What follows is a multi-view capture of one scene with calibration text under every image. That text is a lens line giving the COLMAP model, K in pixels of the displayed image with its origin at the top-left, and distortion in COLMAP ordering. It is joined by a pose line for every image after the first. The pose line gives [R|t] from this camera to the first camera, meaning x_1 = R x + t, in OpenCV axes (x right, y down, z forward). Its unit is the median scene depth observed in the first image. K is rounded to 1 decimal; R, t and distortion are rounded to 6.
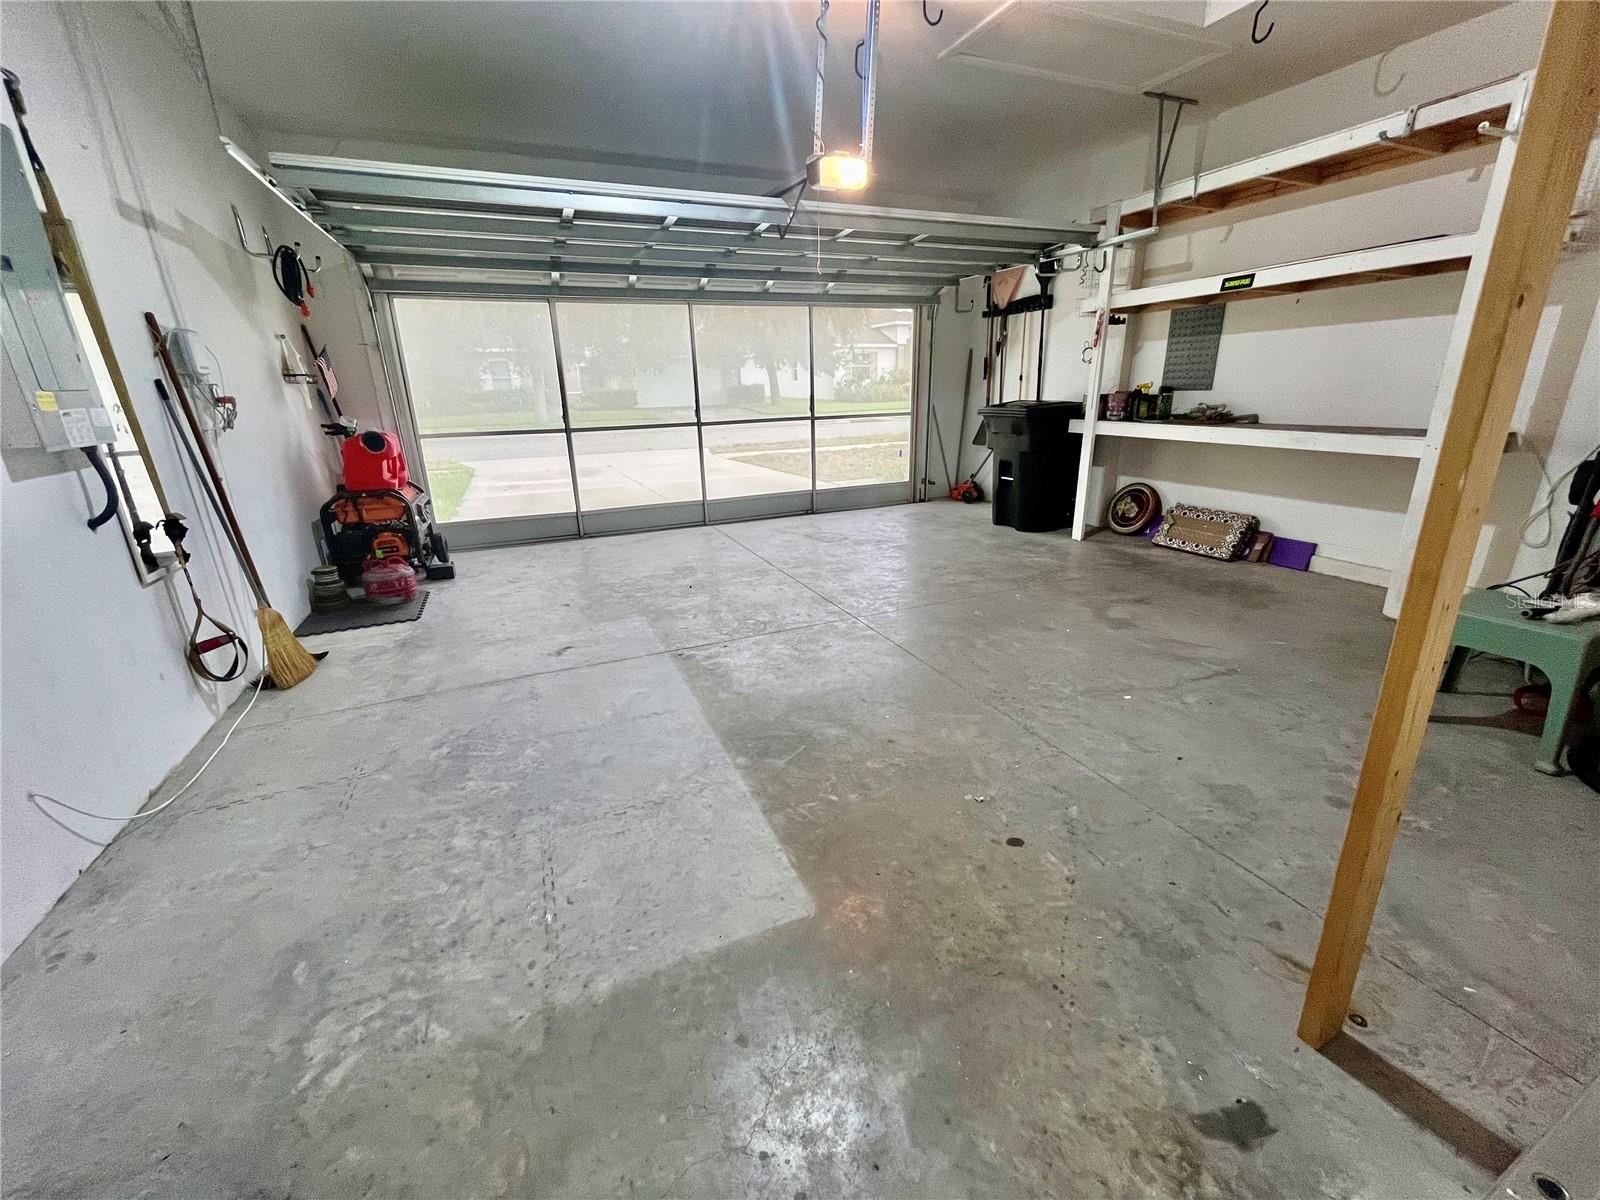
lens RADIAL K [[649.8, 0, 803.3], [0, 649.8, 595.1], [0, 0, 1]] dist [-0.000703, -0.000629]
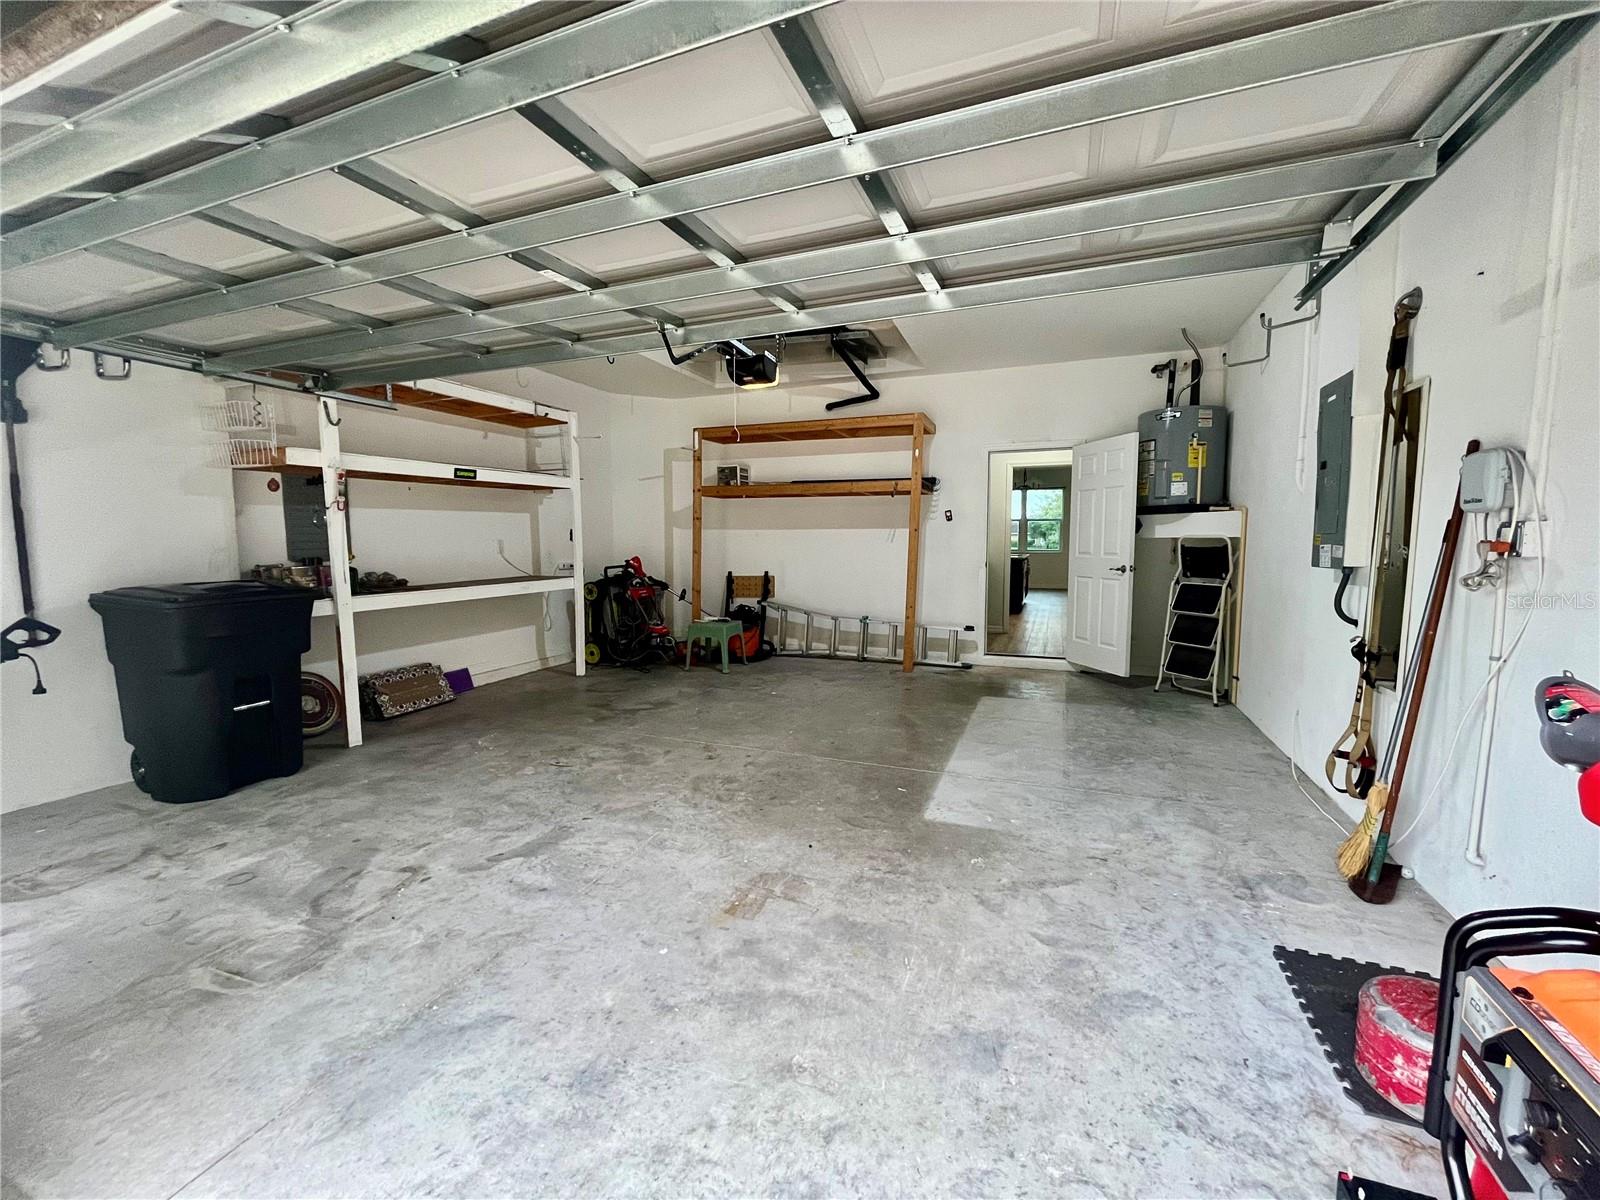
lens RADIAL K [[649.8, 0, 801.1], [0, 649.8, 599.4], [0, 0, 1]] dist [-0.000703, -0.000629]
pose [[-0.706330, -0.040825, 0.706705, -0.684696], [0.239923, 0.925440, 0.293256, -0.480456], [-0.665985, 0.376690, -0.643871, 1.494951]]
